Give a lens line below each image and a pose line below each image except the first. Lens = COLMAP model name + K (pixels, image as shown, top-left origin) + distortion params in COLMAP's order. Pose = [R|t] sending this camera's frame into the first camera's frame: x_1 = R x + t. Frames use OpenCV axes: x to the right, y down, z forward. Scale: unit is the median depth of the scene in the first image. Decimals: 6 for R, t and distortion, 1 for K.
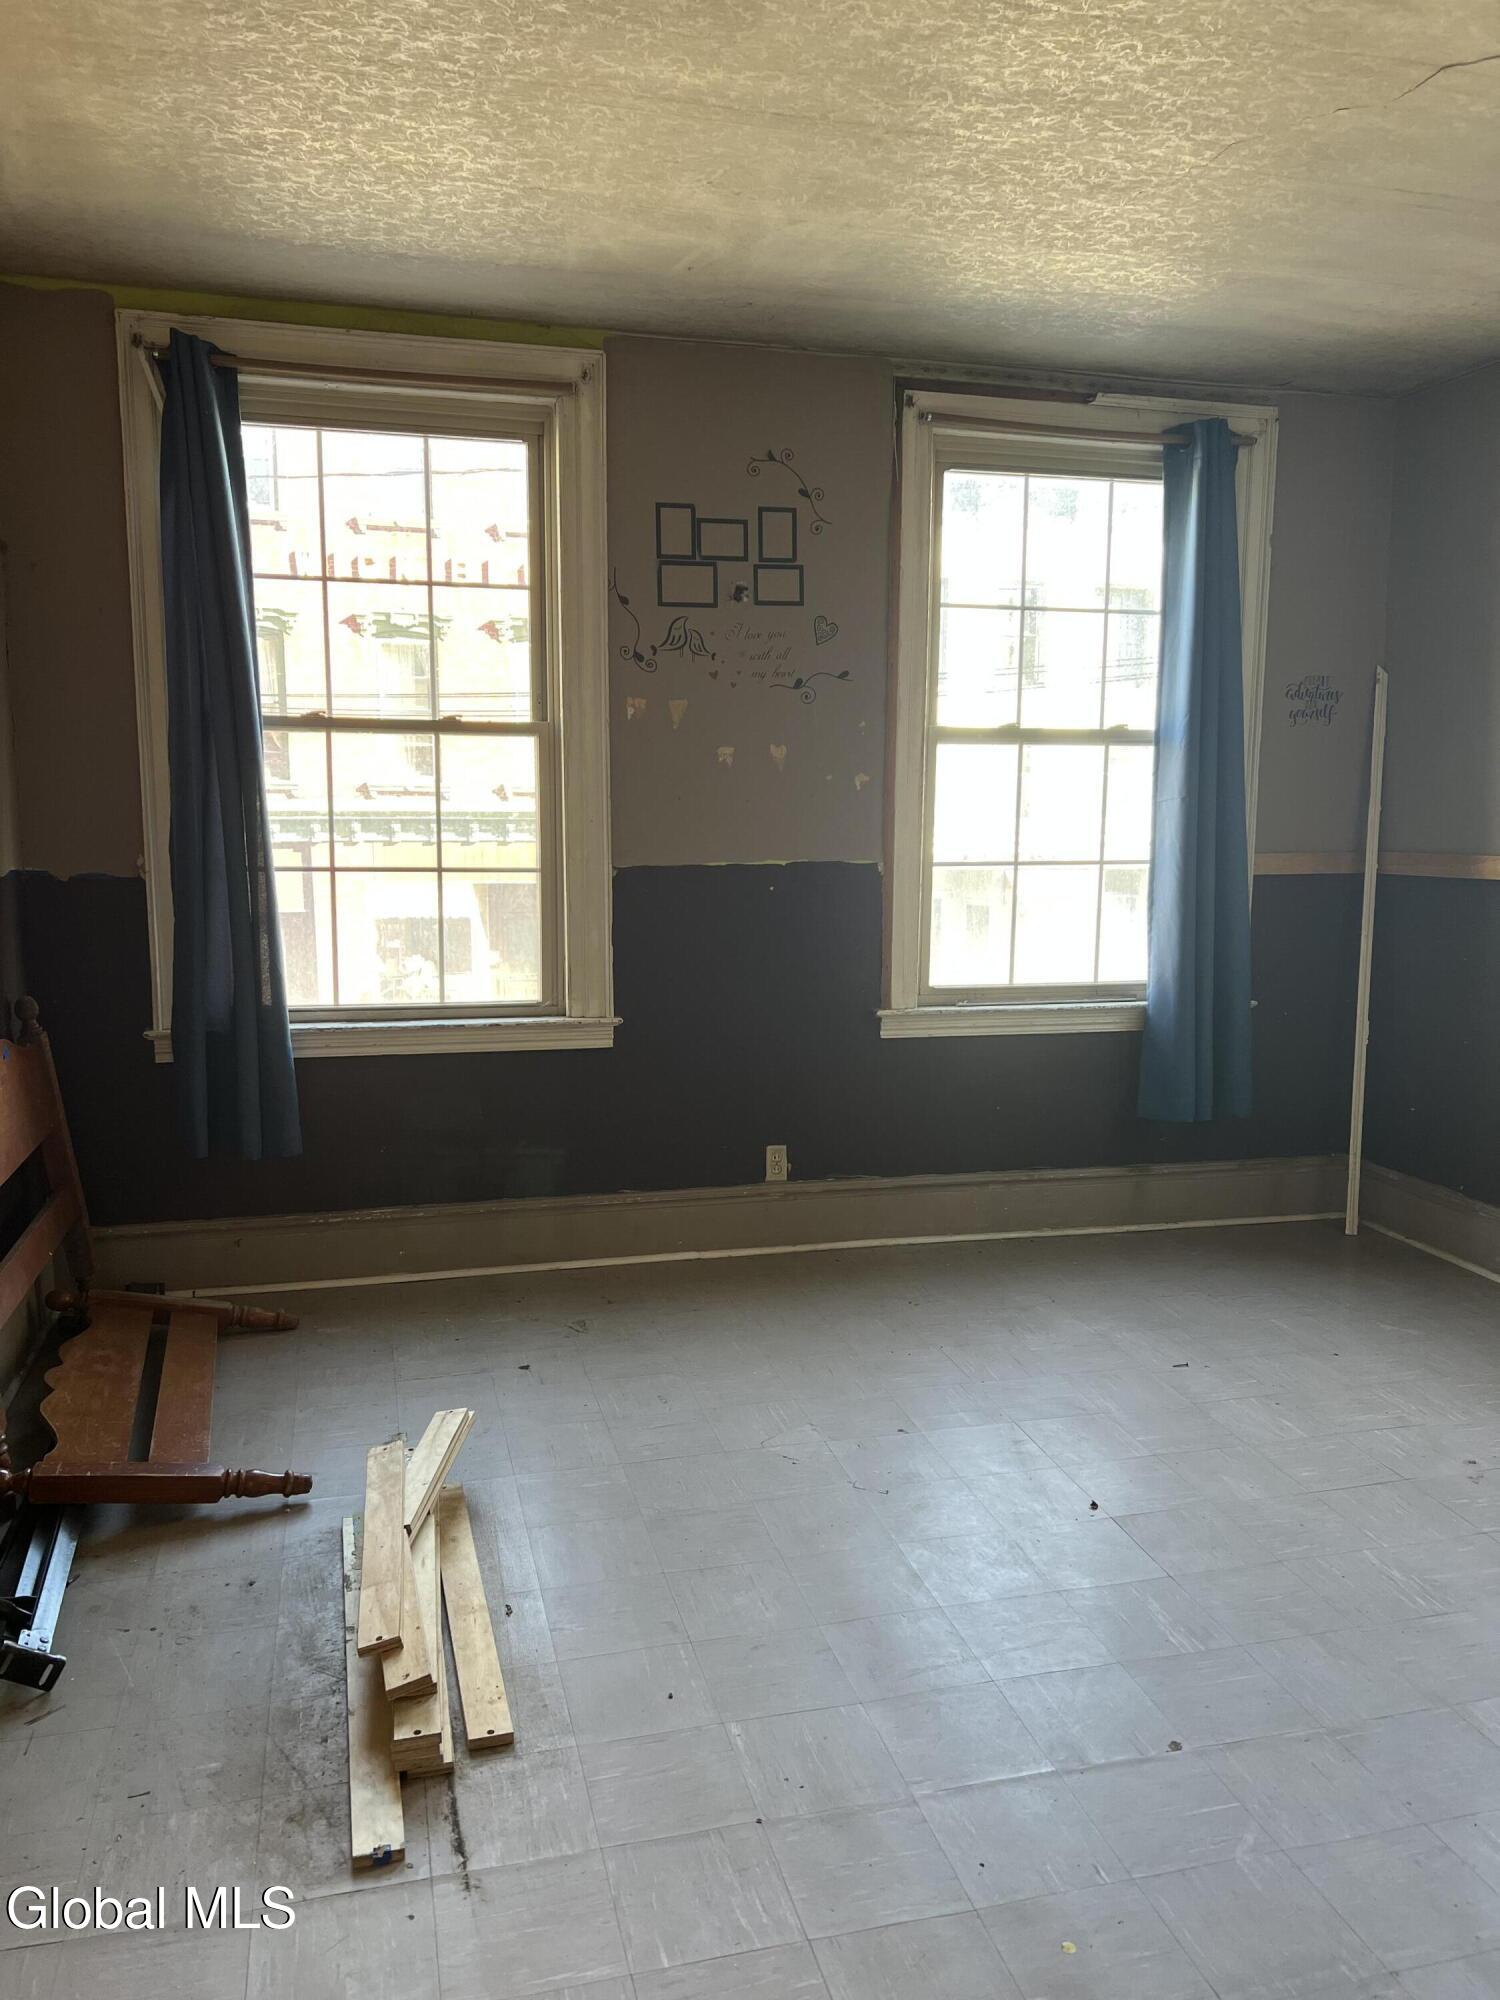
lens RADIAL K [[1499.7, 0, 760.2], [0, 1499.7, 1003.8], [0, 0, 1]] dist [0.059198, -0.061195]
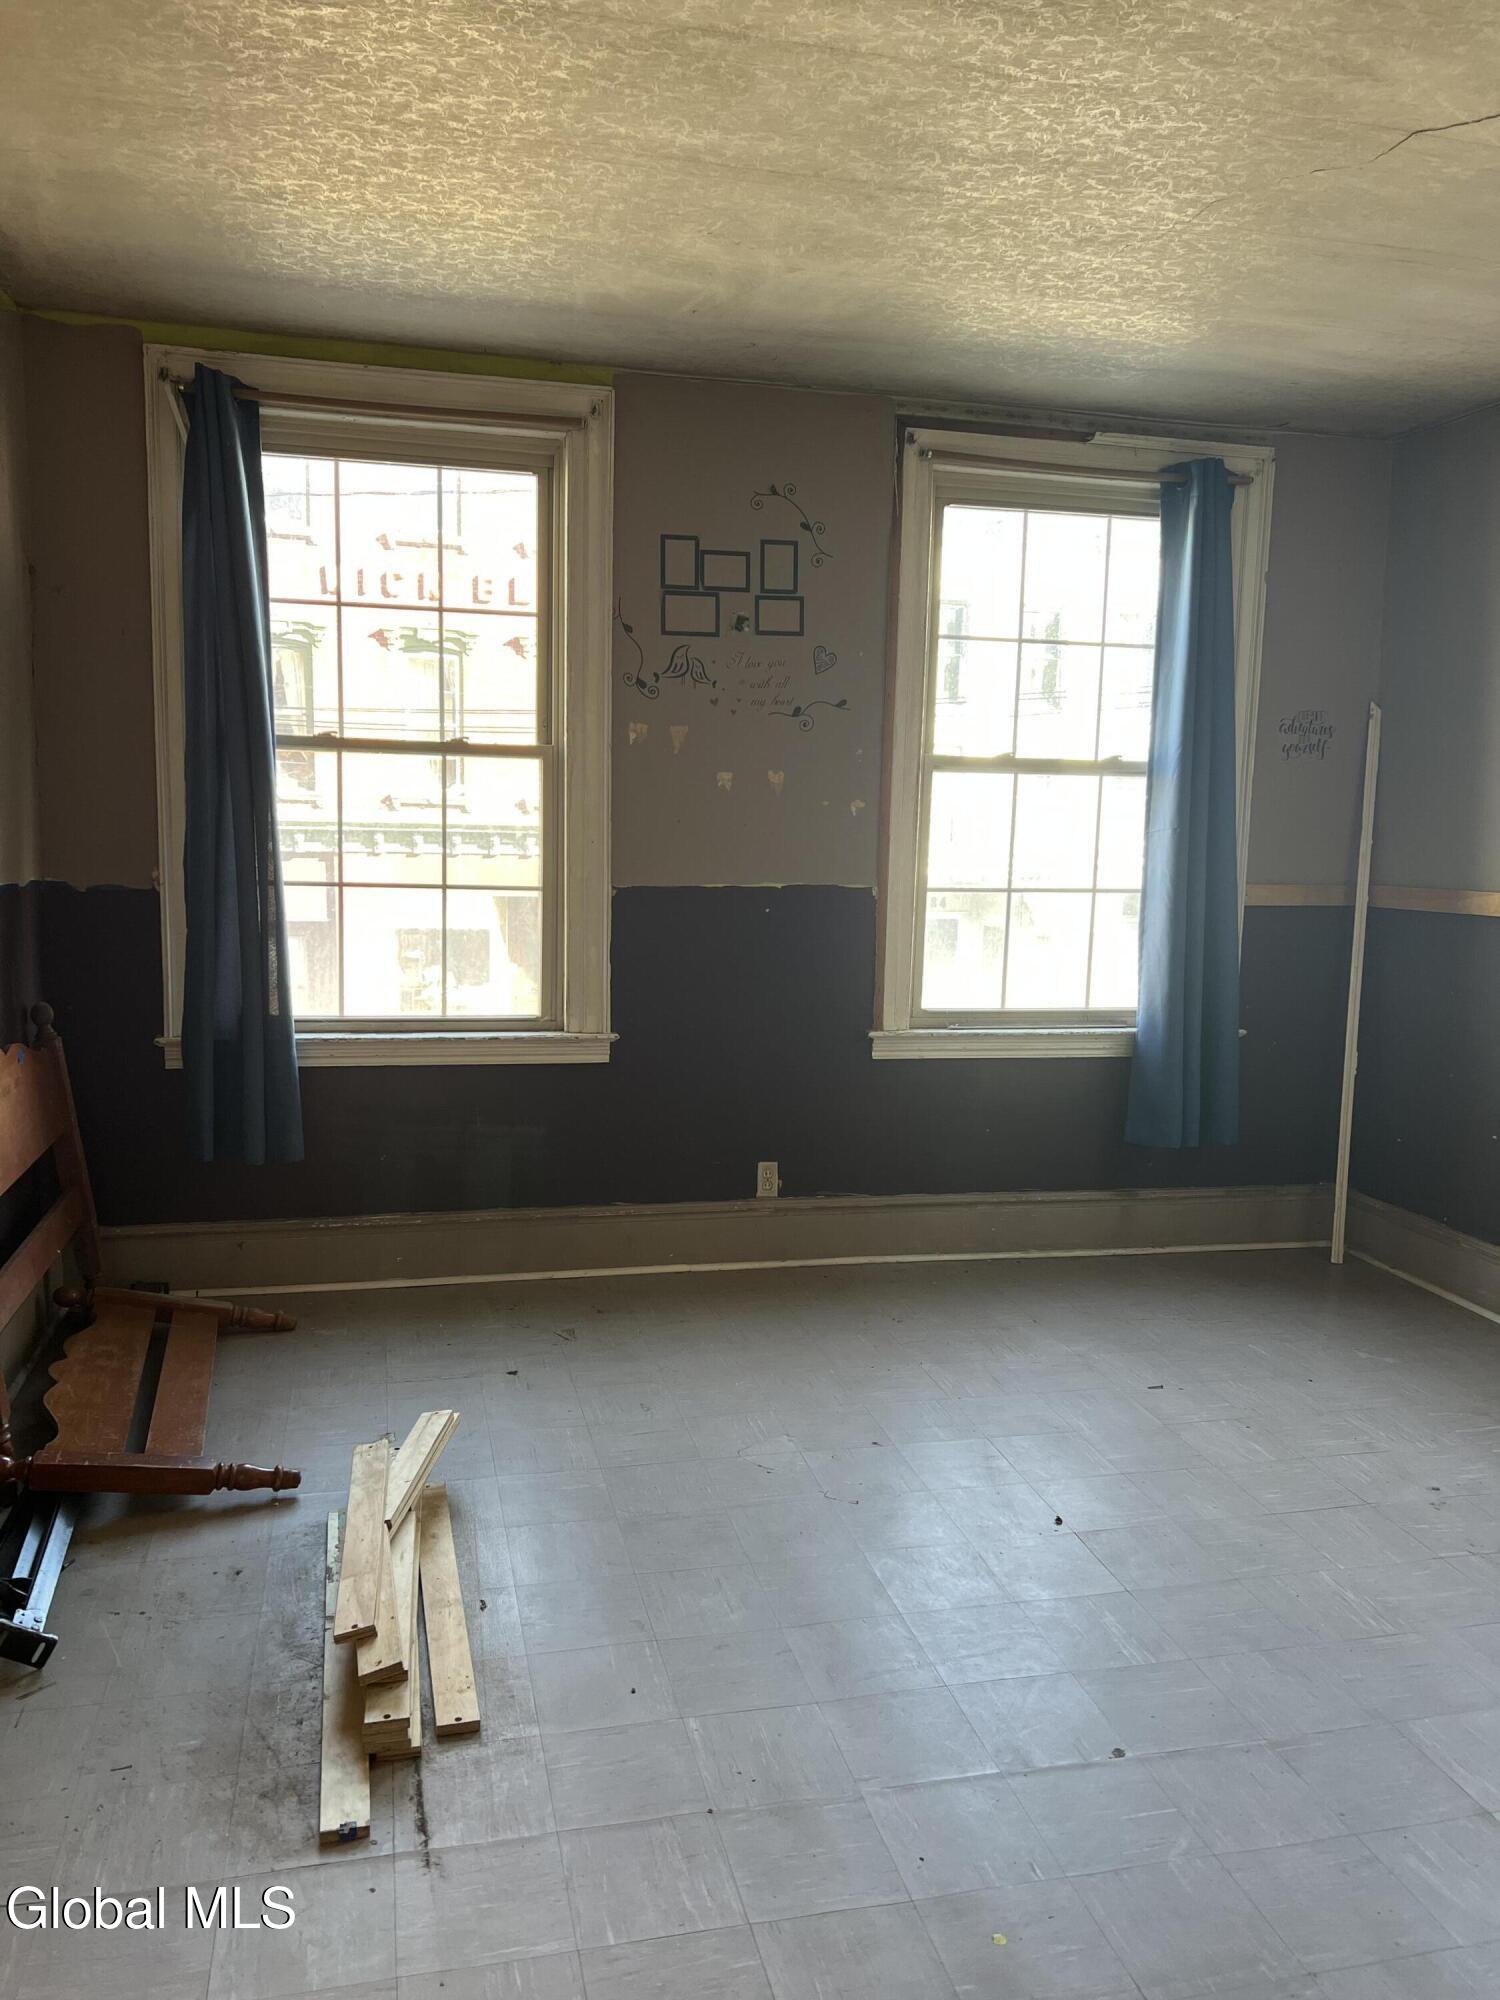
lens RADIAL K [[1499.7, 0, 747.4], [0, 1499.7, 1004.1], [0, 0, 1]] dist [0.059198, -0.061195]
pose [[0.999564, 0.019595, -0.022107, 0.018712], [-0.019826, 0.999750, -0.010290, -0.002420], [0.021900, 0.010724, 0.999703, -0.023236]]
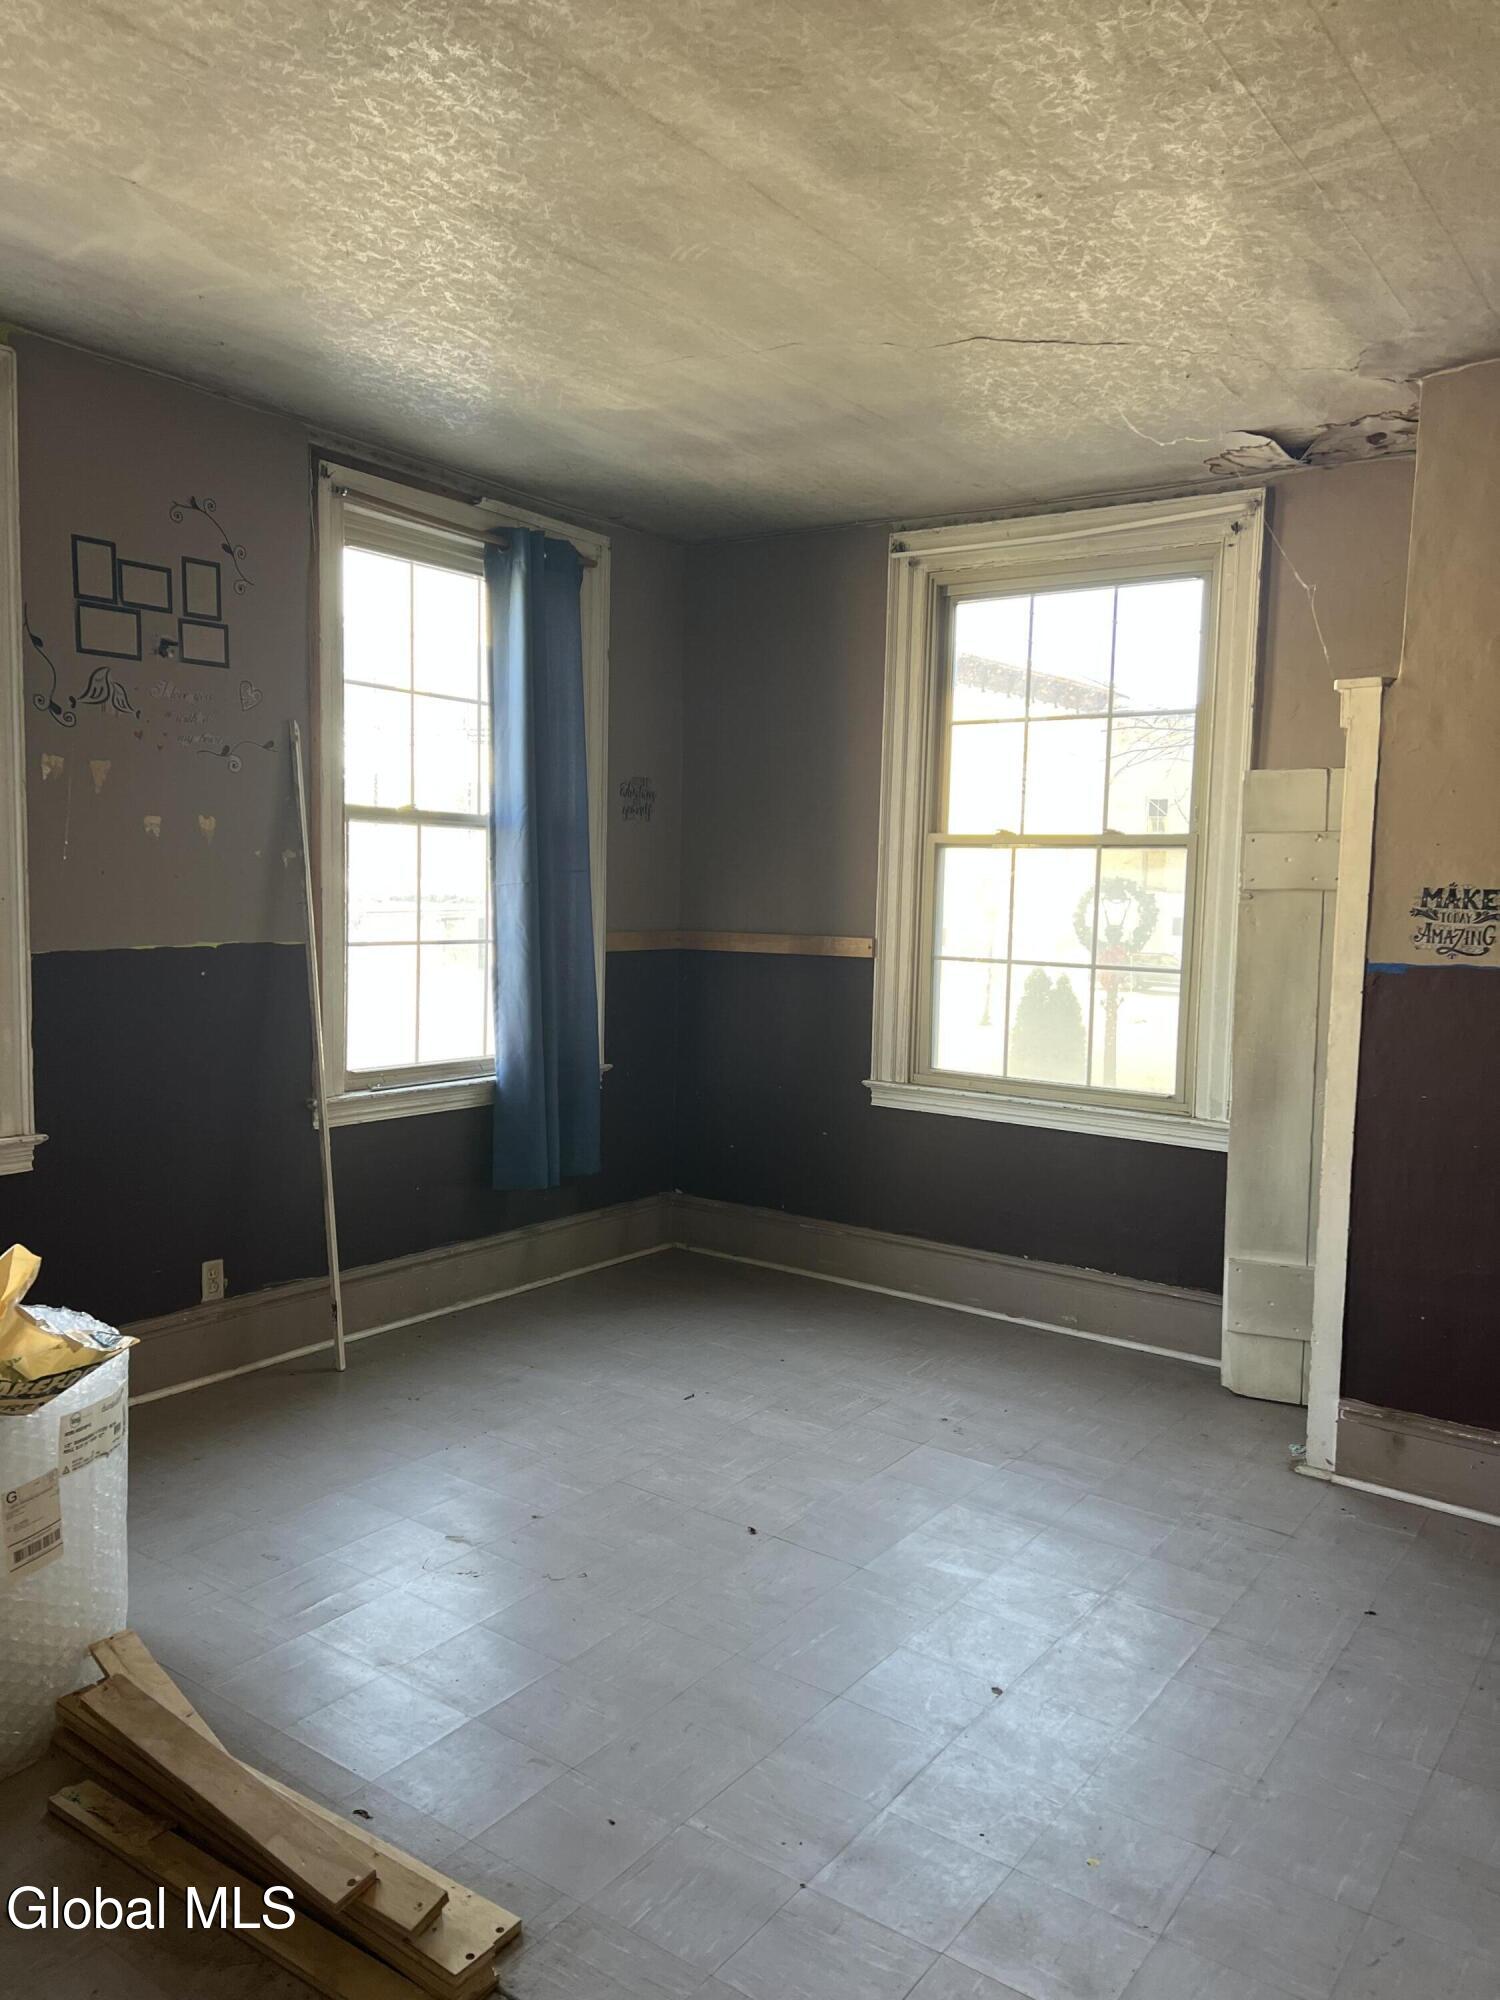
lens RADIAL K [[1499.7, 0, 749.8], [0, 1499.7, 997.0], [0, 0, 1]] dist [0.059198, -0.061195]
pose [[0.765652, -0.039845, 0.642020, -0.338408], [0.070367, 0.997278, -0.022025, -0.021178], [-0.639395, 0.062041, 0.766372, 0.101223]]
